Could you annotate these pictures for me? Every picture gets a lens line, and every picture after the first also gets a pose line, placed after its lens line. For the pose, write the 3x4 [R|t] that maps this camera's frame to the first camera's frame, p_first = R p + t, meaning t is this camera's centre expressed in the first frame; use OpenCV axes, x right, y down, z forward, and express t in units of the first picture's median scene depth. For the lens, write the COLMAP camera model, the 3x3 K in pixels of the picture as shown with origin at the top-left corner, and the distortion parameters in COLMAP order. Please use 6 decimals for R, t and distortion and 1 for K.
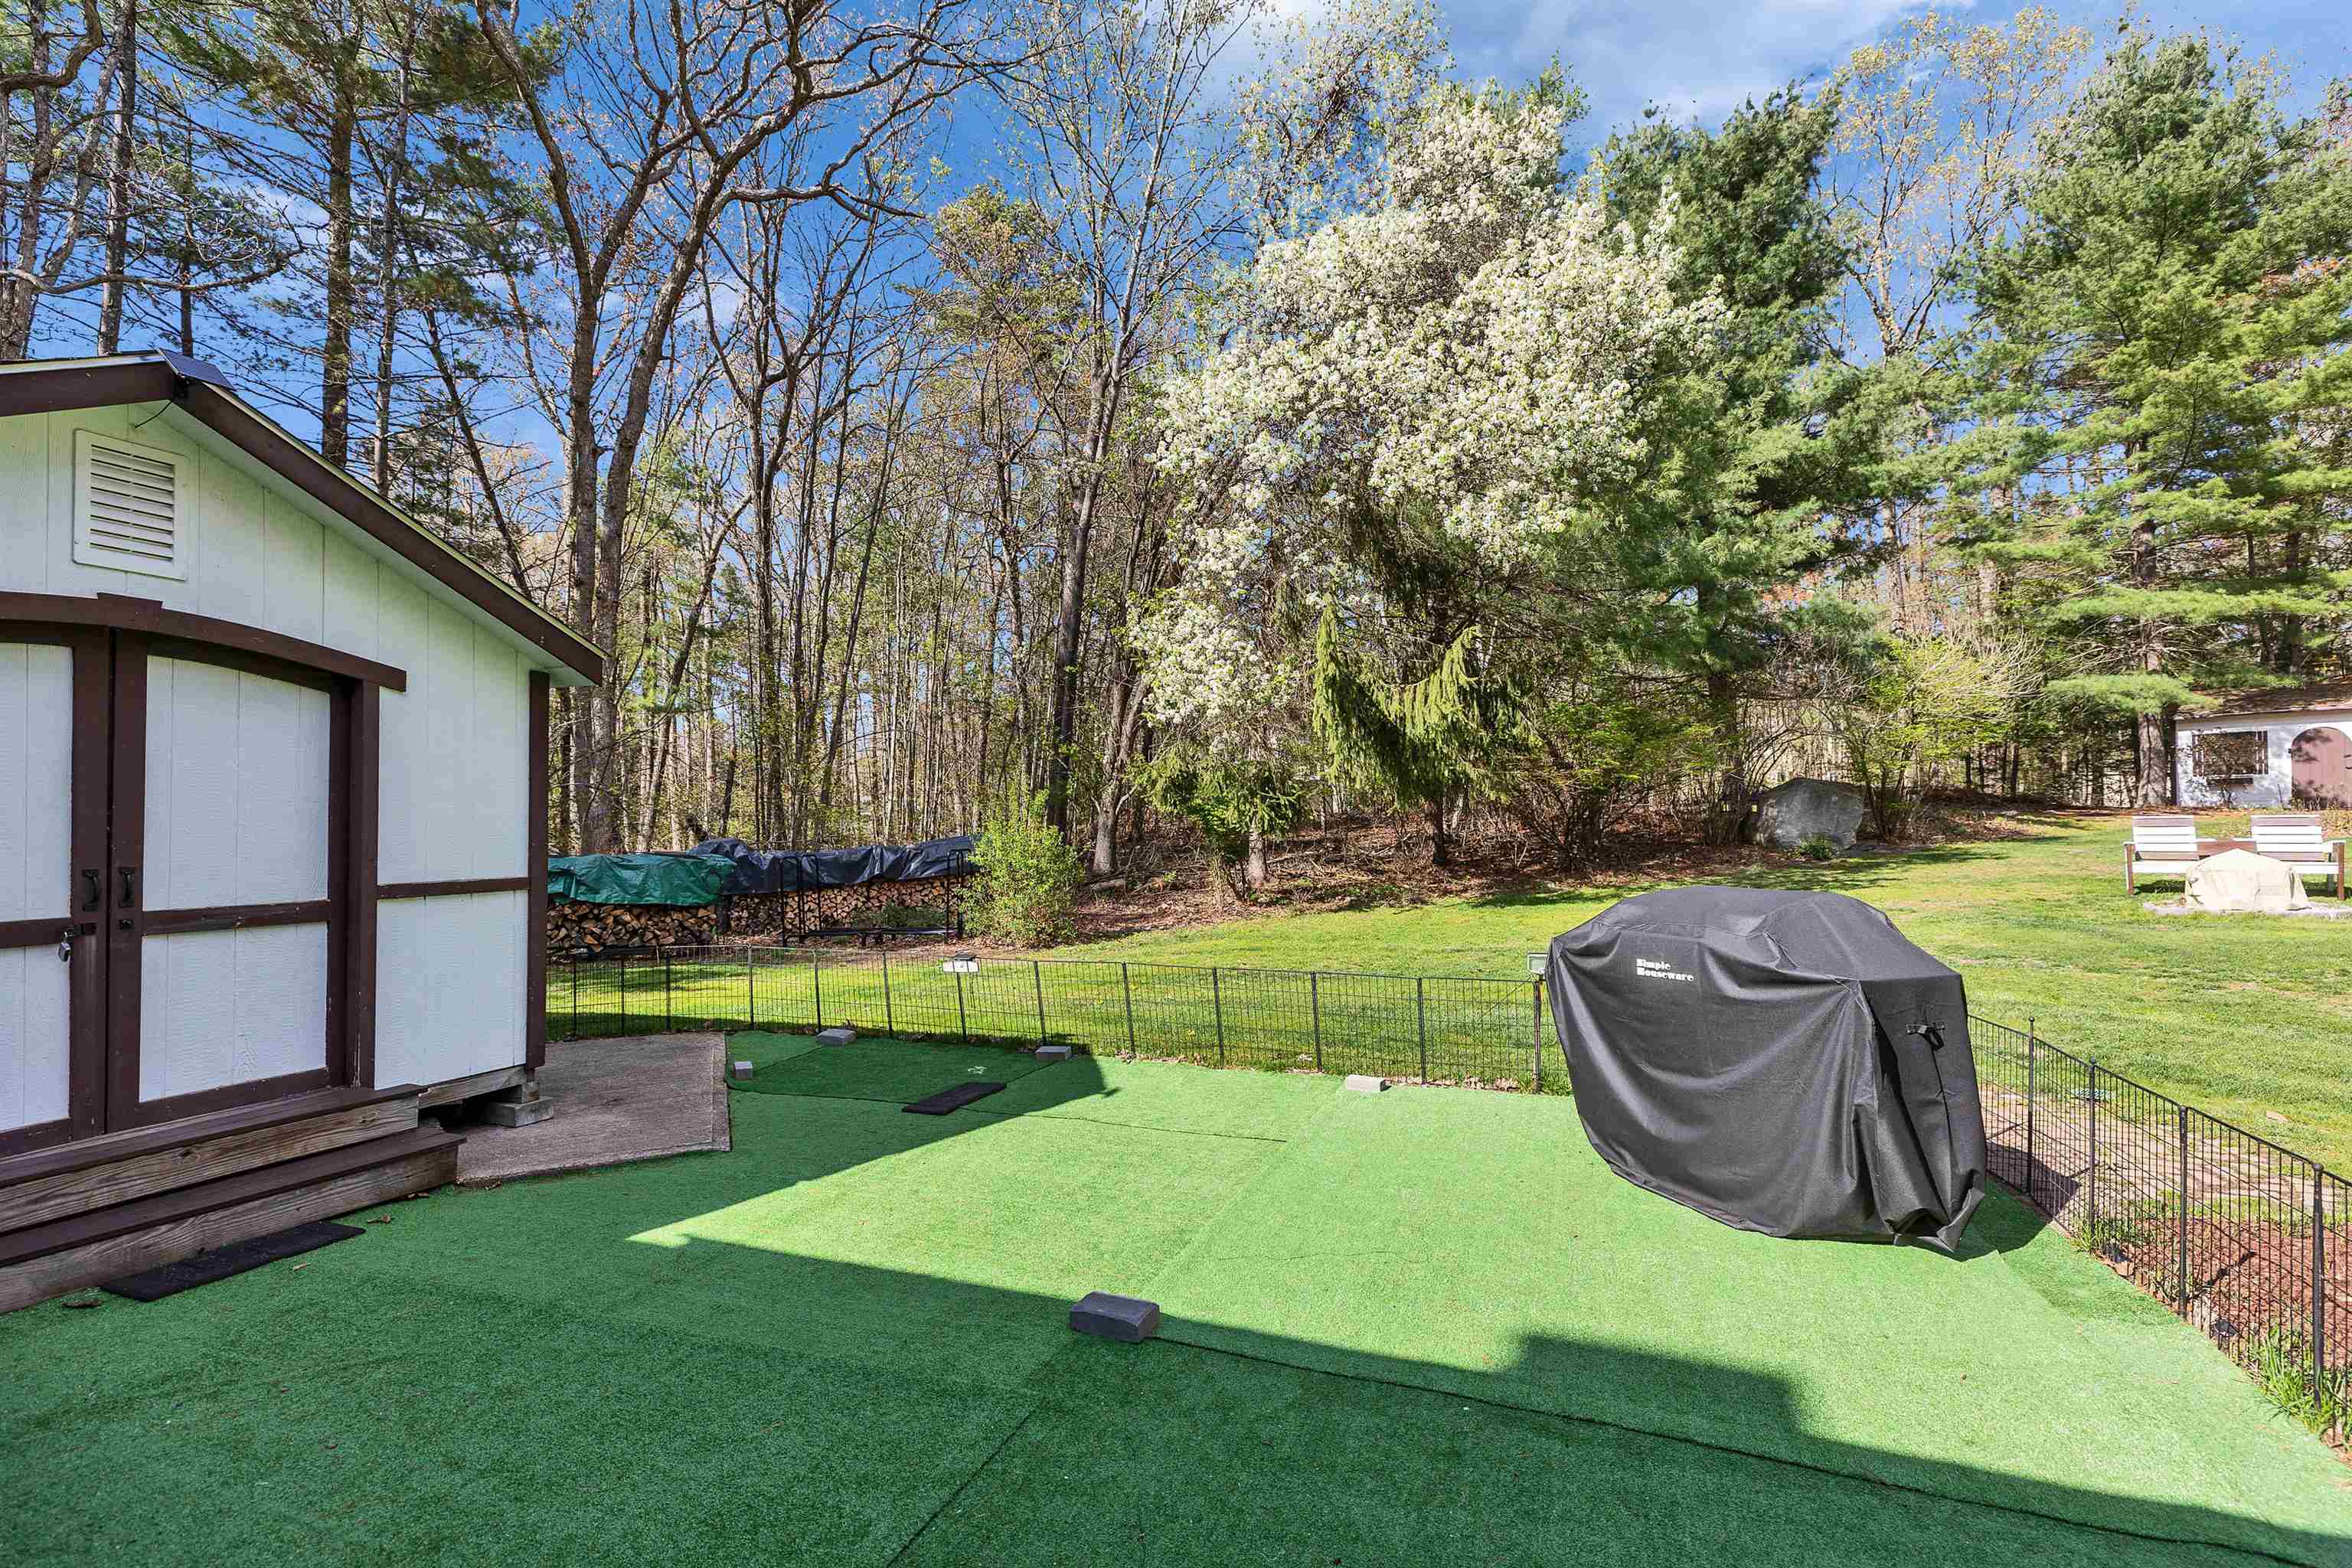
lens RADIAL K [[1042.3, 0, 1176.0], [0, 1042.3, 784.0], [0, 0, 1]] dist [0.002631, 0.000210]
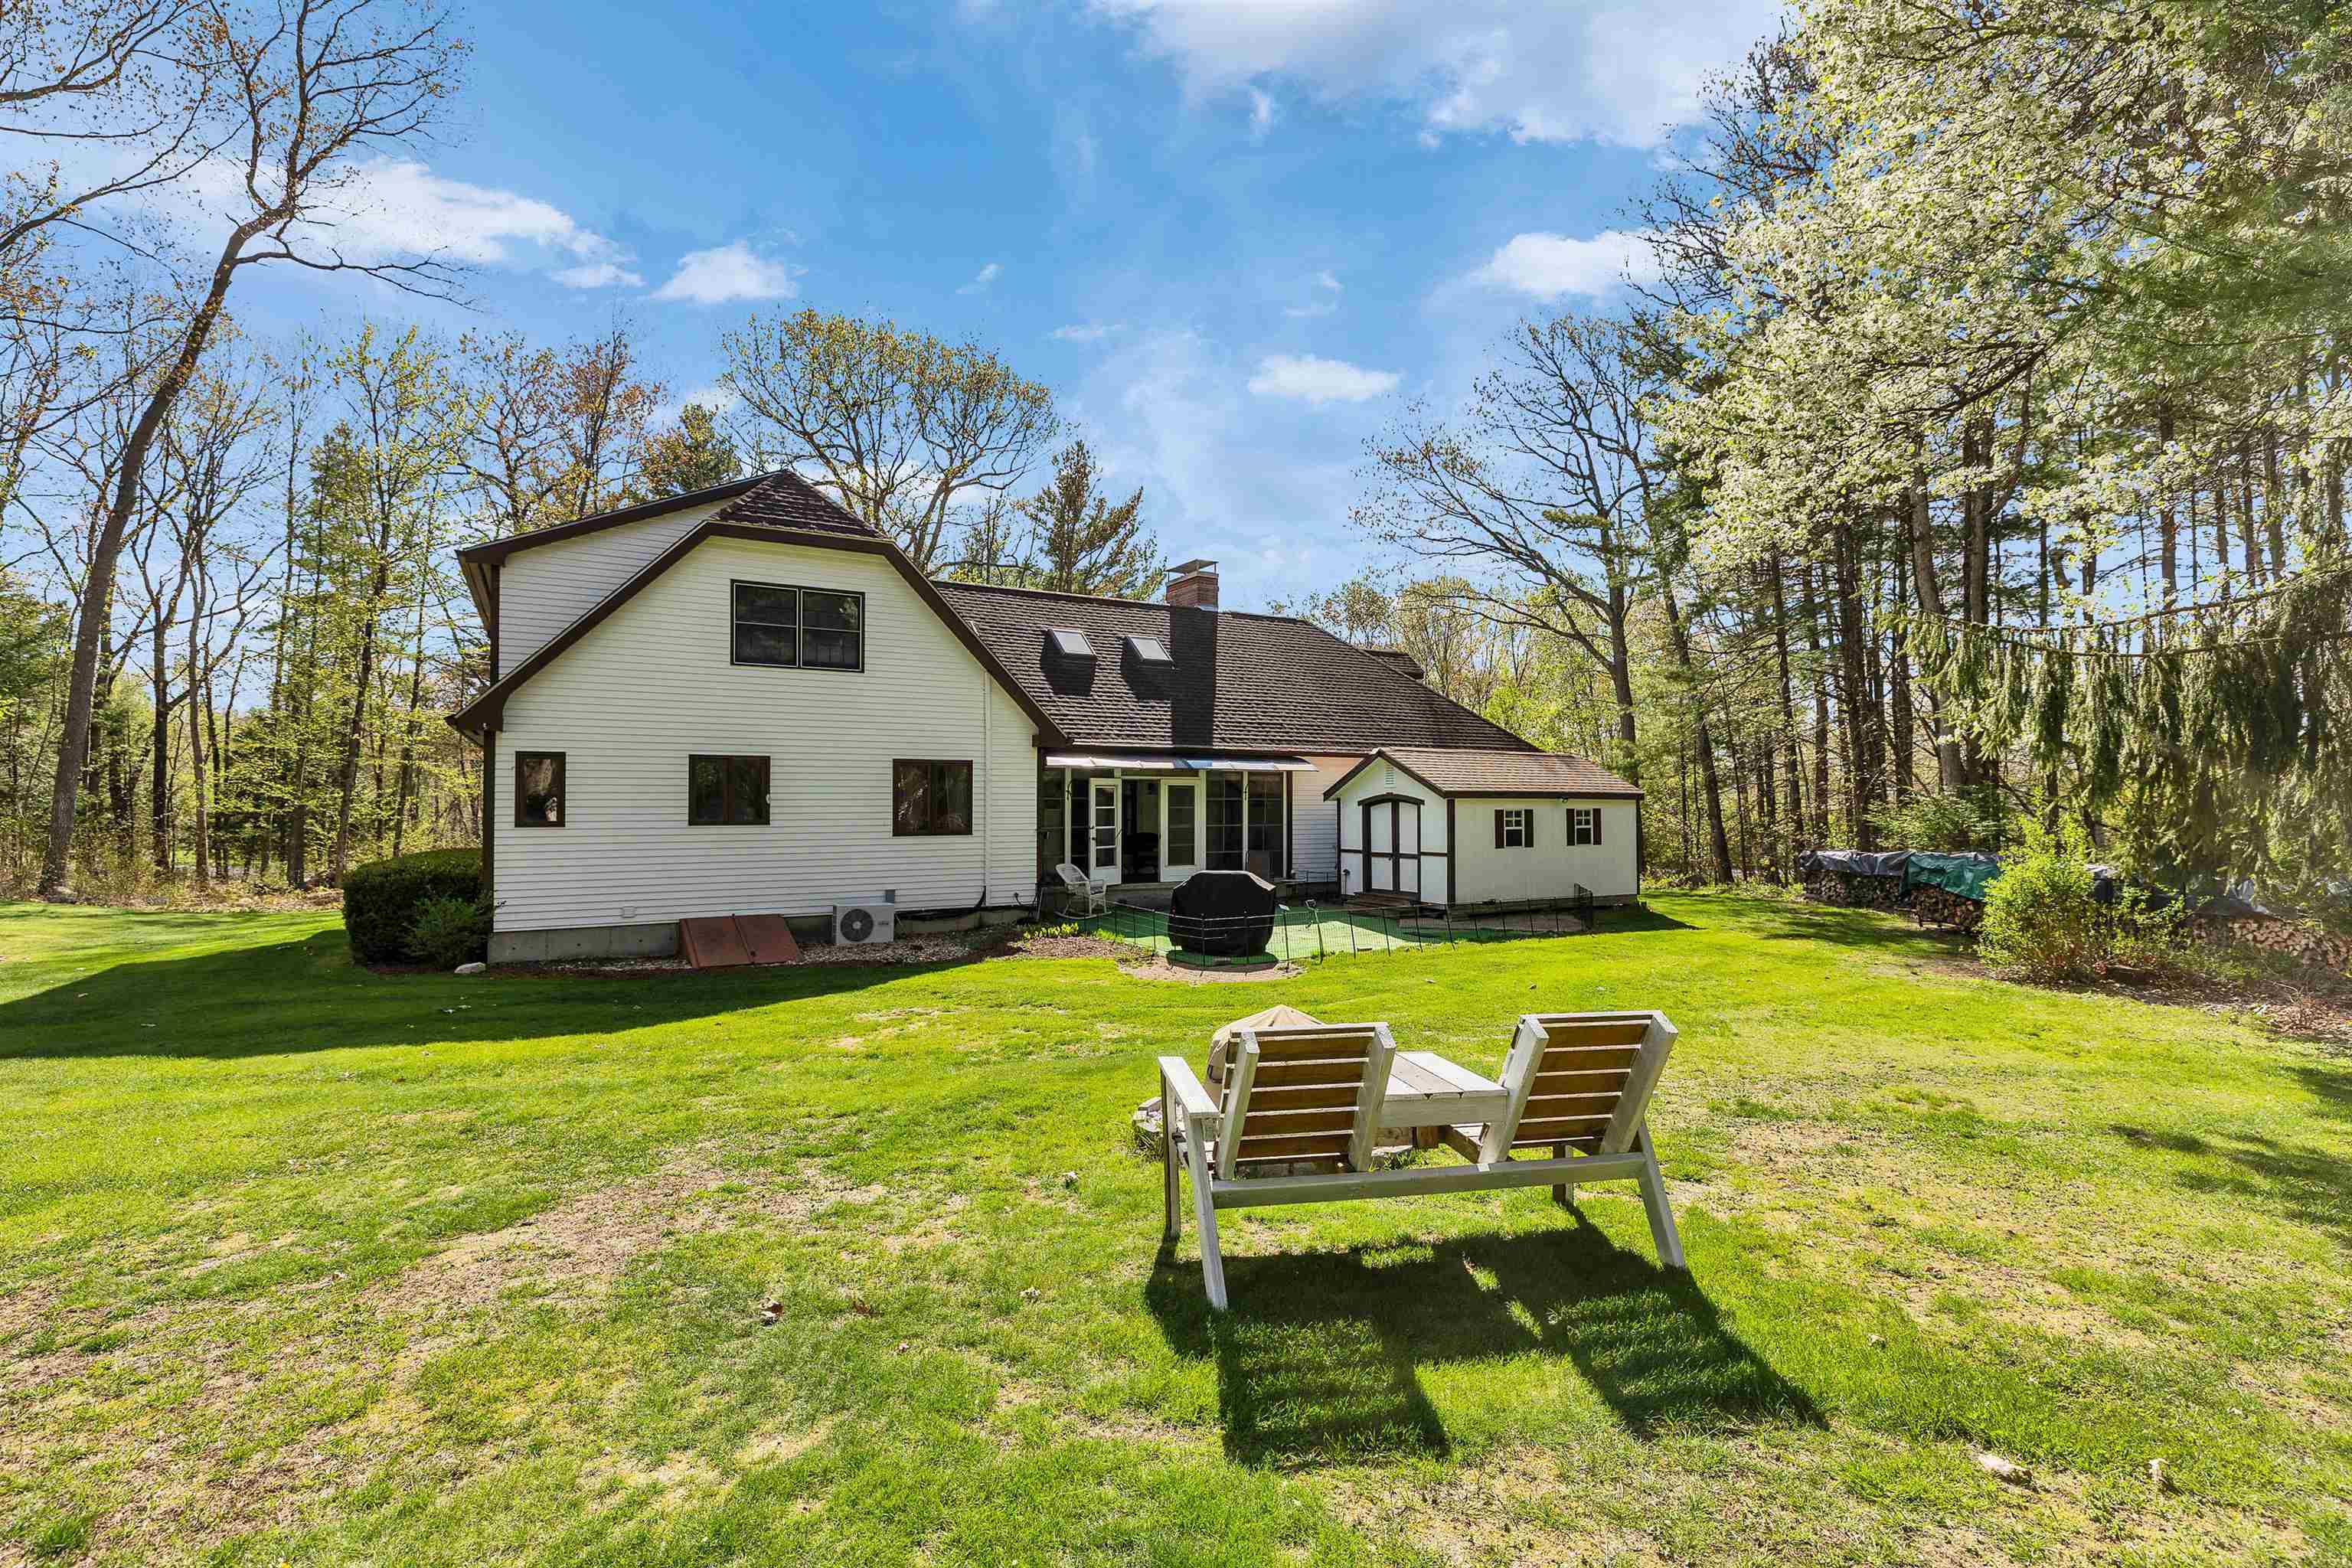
lens RADIAL K [[1091.8, 0, 1176.0], [0, 1091.8, 784.0], [0, 0, 1]] dist [0.000683, 0.000007]
pose [[-0.617785, 0.000769, -0.786346, 3.002379], [0.040454, 0.998706, -0.030805, -0.072907], [0.785305, -0.050841, -0.617017, 2.677692]]
